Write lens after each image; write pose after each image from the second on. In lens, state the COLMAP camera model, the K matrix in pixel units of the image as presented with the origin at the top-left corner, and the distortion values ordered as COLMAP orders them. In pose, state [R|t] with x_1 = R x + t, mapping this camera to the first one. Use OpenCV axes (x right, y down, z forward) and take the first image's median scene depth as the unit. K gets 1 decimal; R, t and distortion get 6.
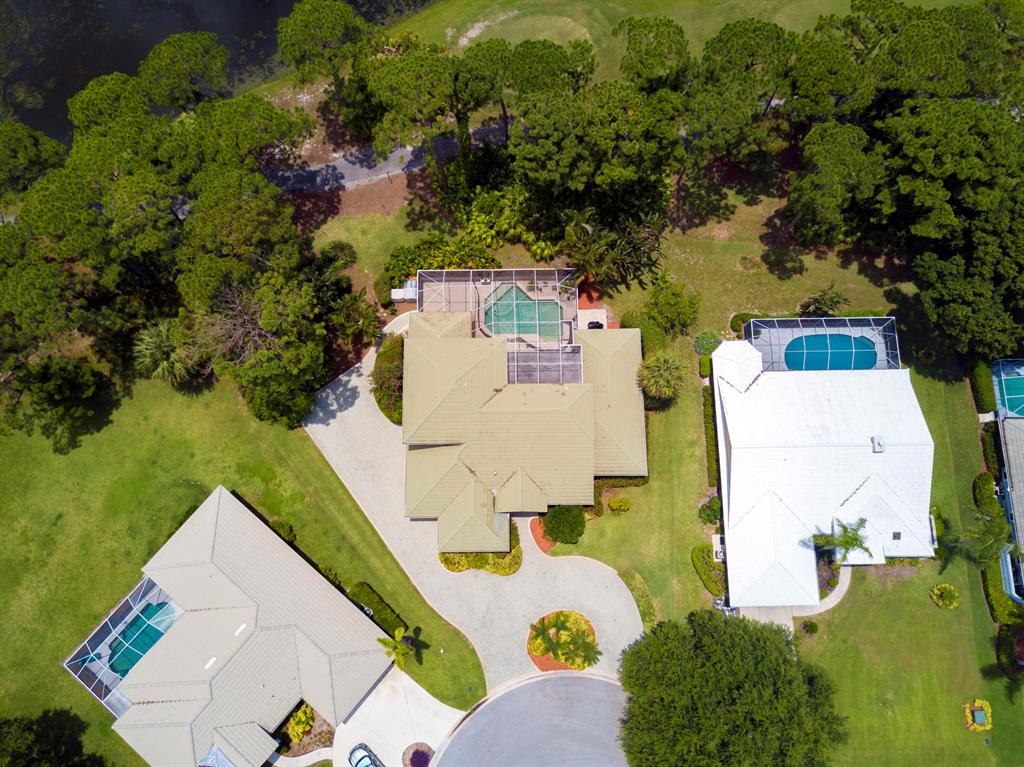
lens RADIAL K [[772.2, 0, 512.0], [0, 772.2, 383.5], [0, 0, 1]] dist [-0.043597, 0.074850]
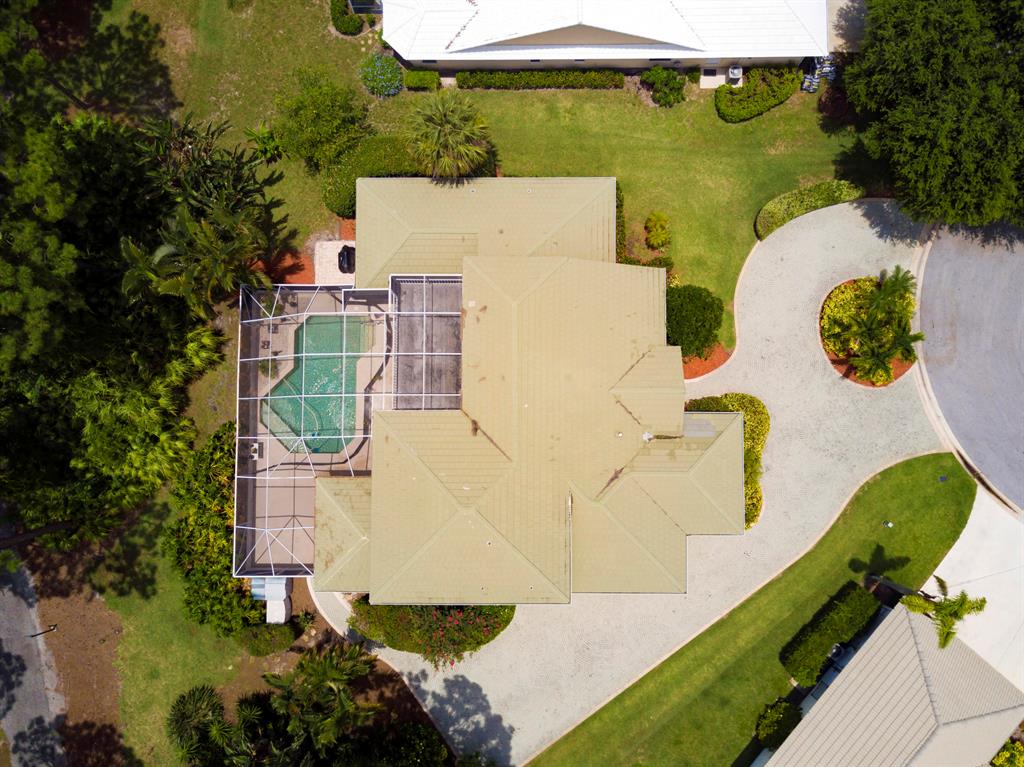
lens RADIAL K [[772.2, 0, 512.0], [0, 772.2, 383.5], [0, 0, 1]] dist [-0.043597, 0.074850]
pose [[0.011527, -0.997216, 0.073672, -0.024354], [0.975569, 0.027380, 0.217979, -0.075887], [-0.219390, 0.069359, 0.973169, 0.417413]]
